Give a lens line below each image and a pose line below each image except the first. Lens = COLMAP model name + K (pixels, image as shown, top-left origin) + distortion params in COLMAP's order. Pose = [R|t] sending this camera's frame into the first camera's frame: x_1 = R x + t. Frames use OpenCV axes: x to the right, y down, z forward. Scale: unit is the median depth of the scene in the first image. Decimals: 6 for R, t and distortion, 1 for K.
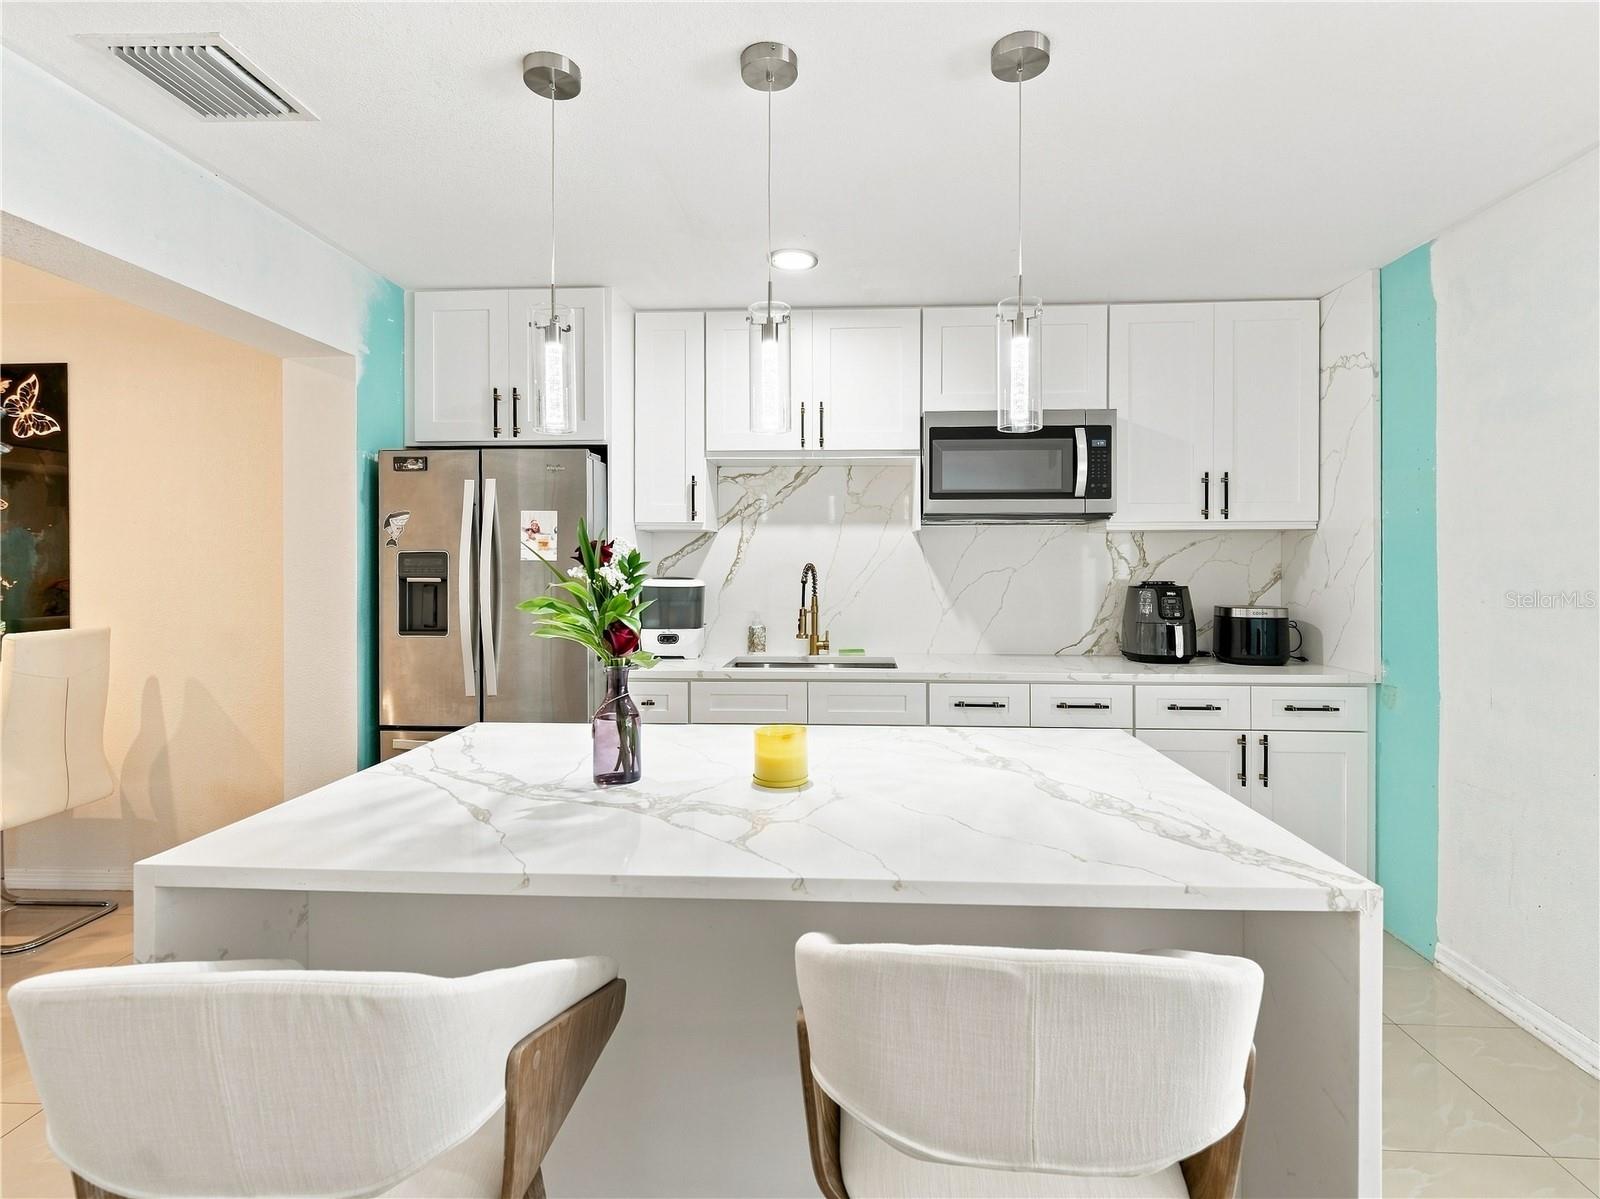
lens RADIAL K [[782.4, 0, 815.0], [0, 782.4, 569.7], [0, 0, 1]] dist [0.000653, -0.000875]
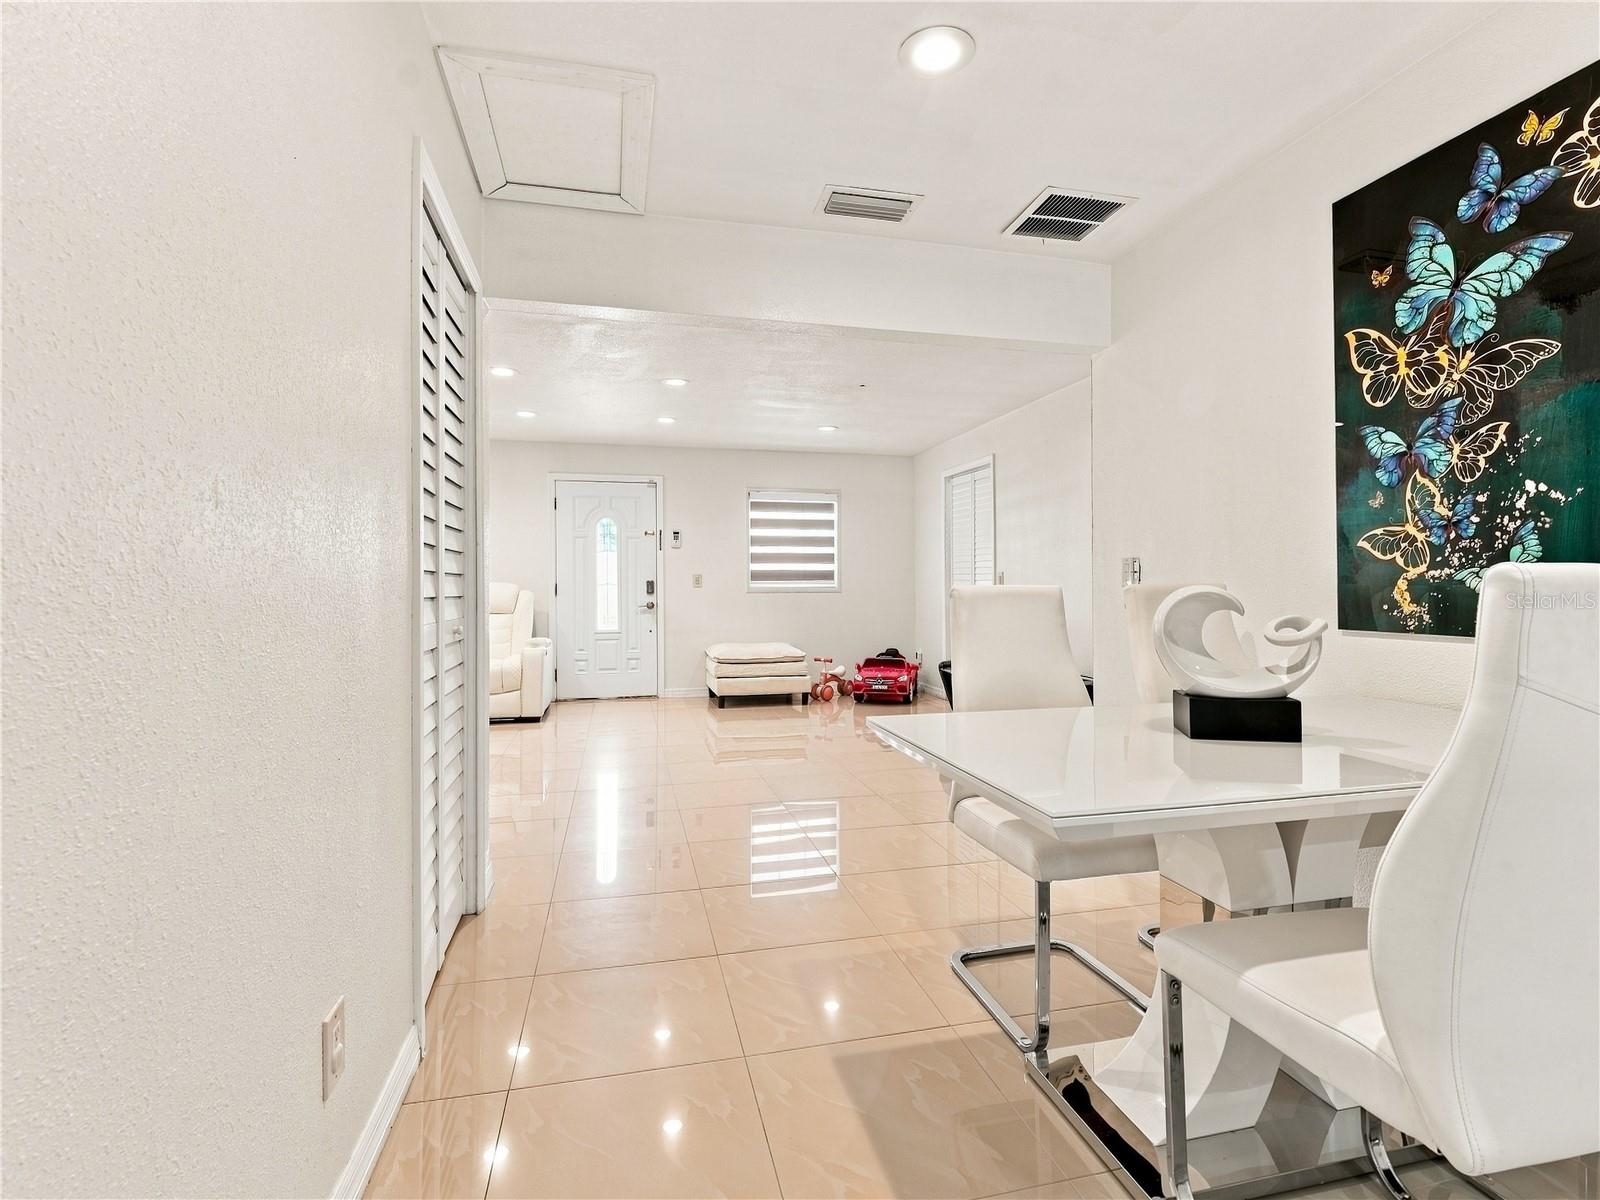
lens RADIAL K [[782.4, 0, 815.0], [0, 782.4, 570.2], [0, 0, 1]] dist [0.000653, -0.000875]
pose [[0.290541, -0.019066, -0.956673, -0.685911], [-0.004997, 0.999758, -0.021442, 0.084860], [0.956850, 0.011011, 0.290375, 0.368019]]
